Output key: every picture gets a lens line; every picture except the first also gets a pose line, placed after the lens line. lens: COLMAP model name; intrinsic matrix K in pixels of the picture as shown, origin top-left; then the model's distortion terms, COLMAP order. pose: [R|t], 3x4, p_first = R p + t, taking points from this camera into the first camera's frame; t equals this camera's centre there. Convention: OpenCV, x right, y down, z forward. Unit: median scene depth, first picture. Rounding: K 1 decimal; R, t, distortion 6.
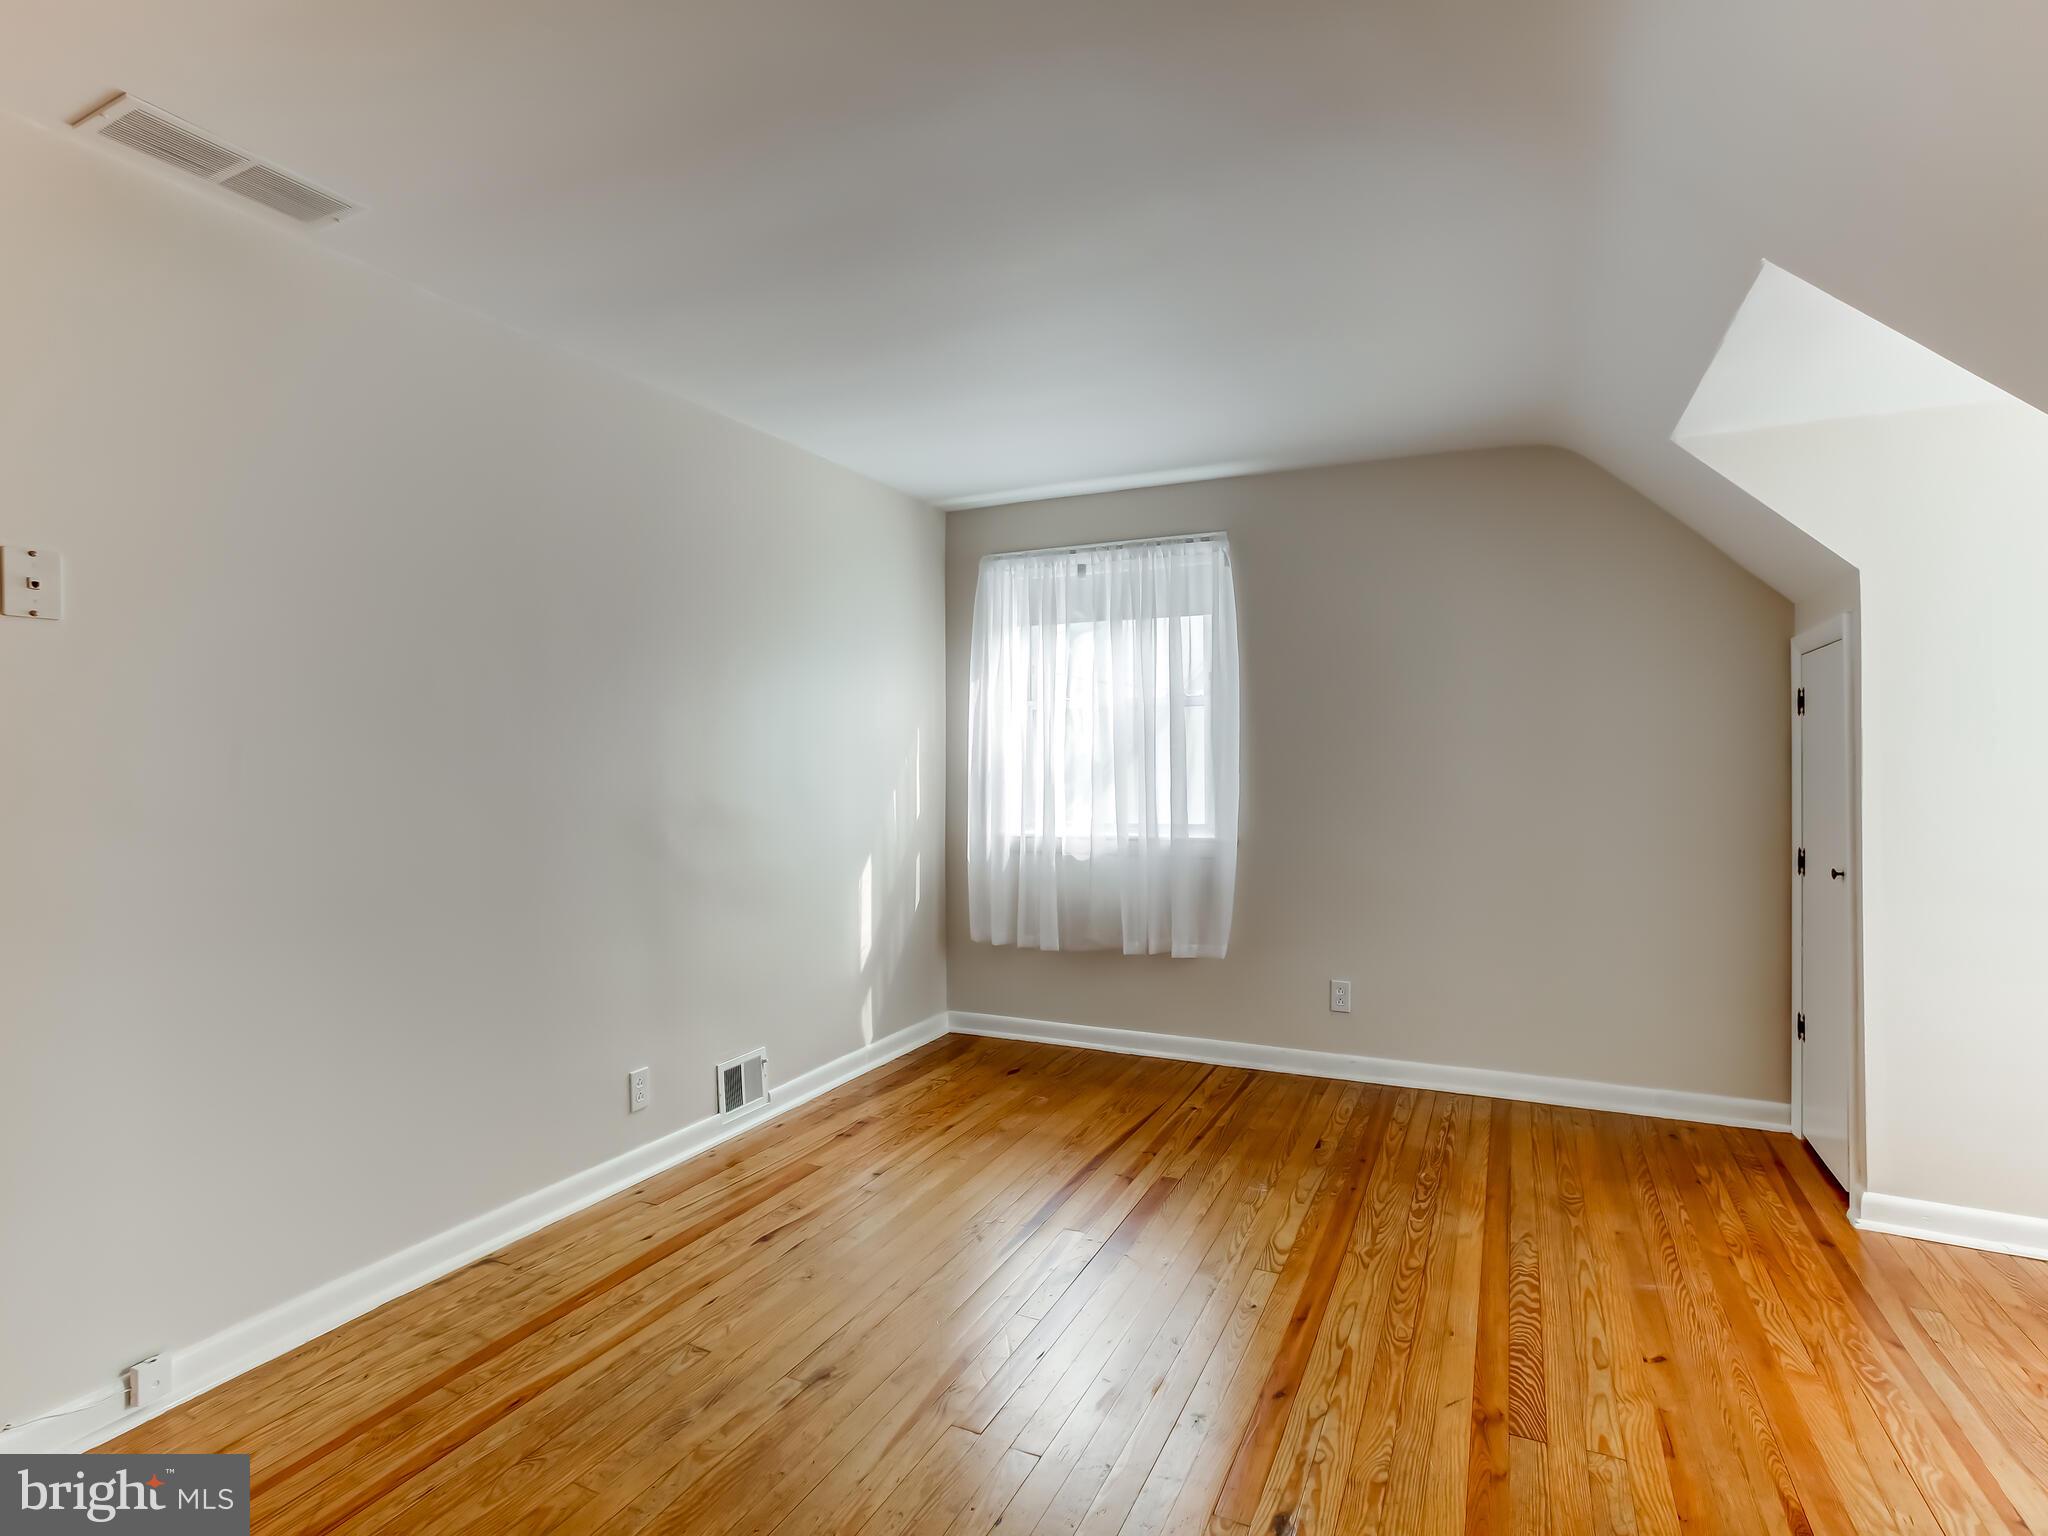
lens RADIAL K [[1064.5, 0, 1021.2], [0, 1064.5, 760.4], [0, 0, 1]] dist [-0.066436, 0.046982]
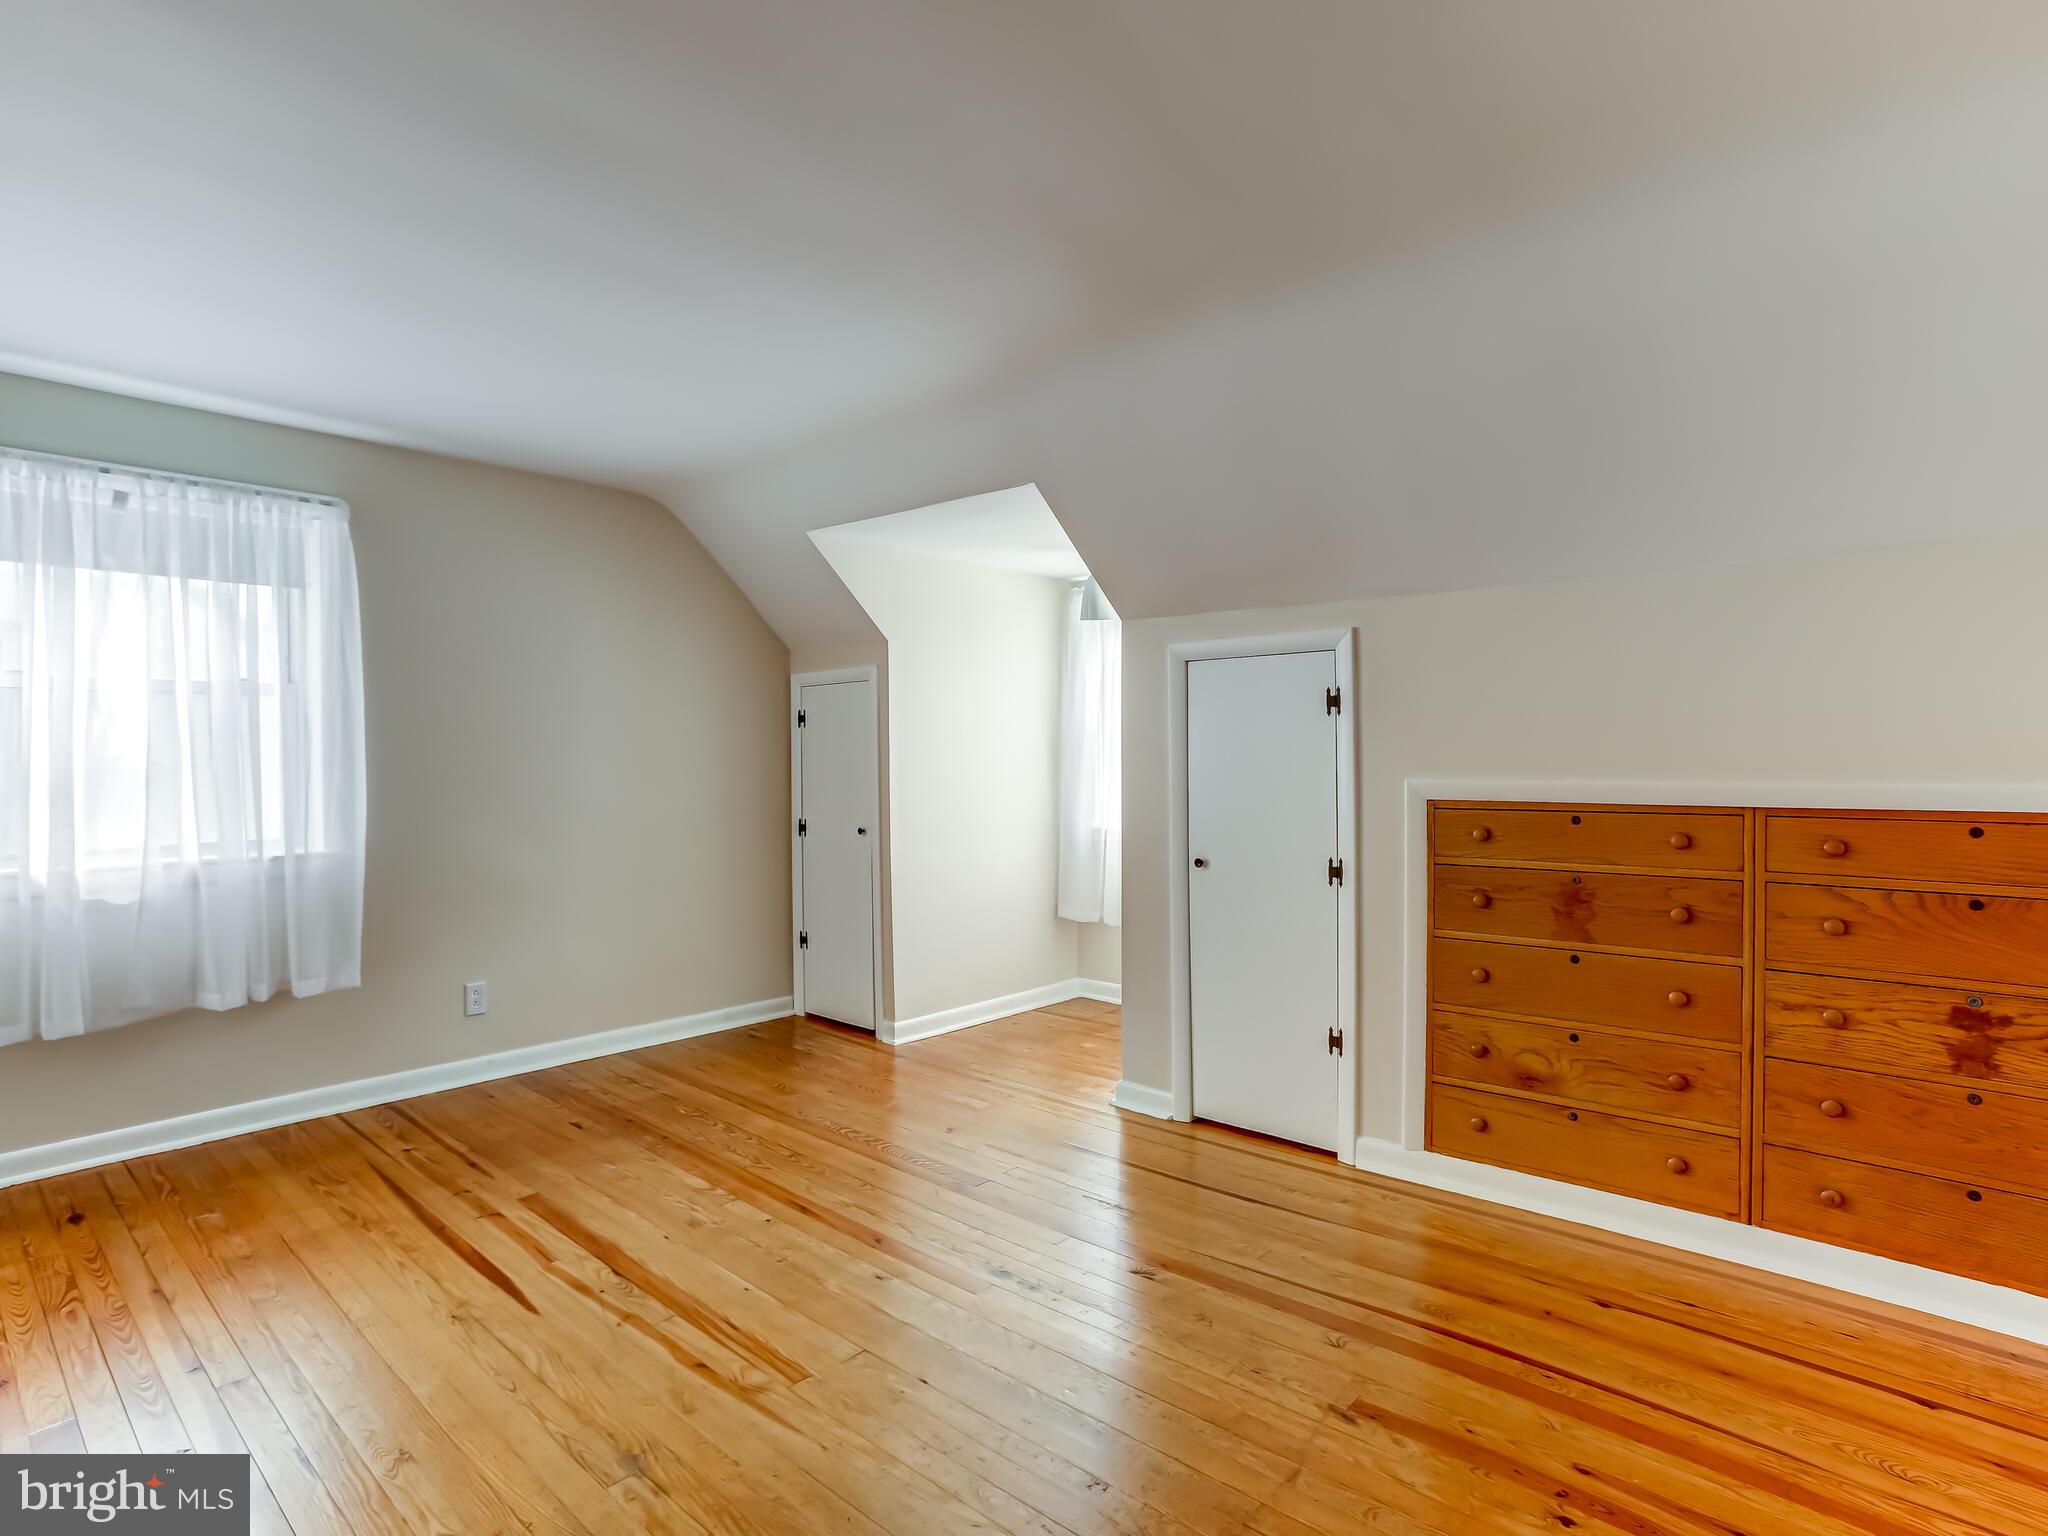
lens RADIAL K [[1035.7, 0, 1024.0], [0, 1035.7, 768.0], [0, 0, 1]] dist [-0.001557, 0.012268]
pose [[0.304614, -0.009796, 0.952425, -0.503098], [0.005589, 0.999948, 0.008497, 0.001295], [-0.952459, 0.002735, 0.304653, 0.230602]]
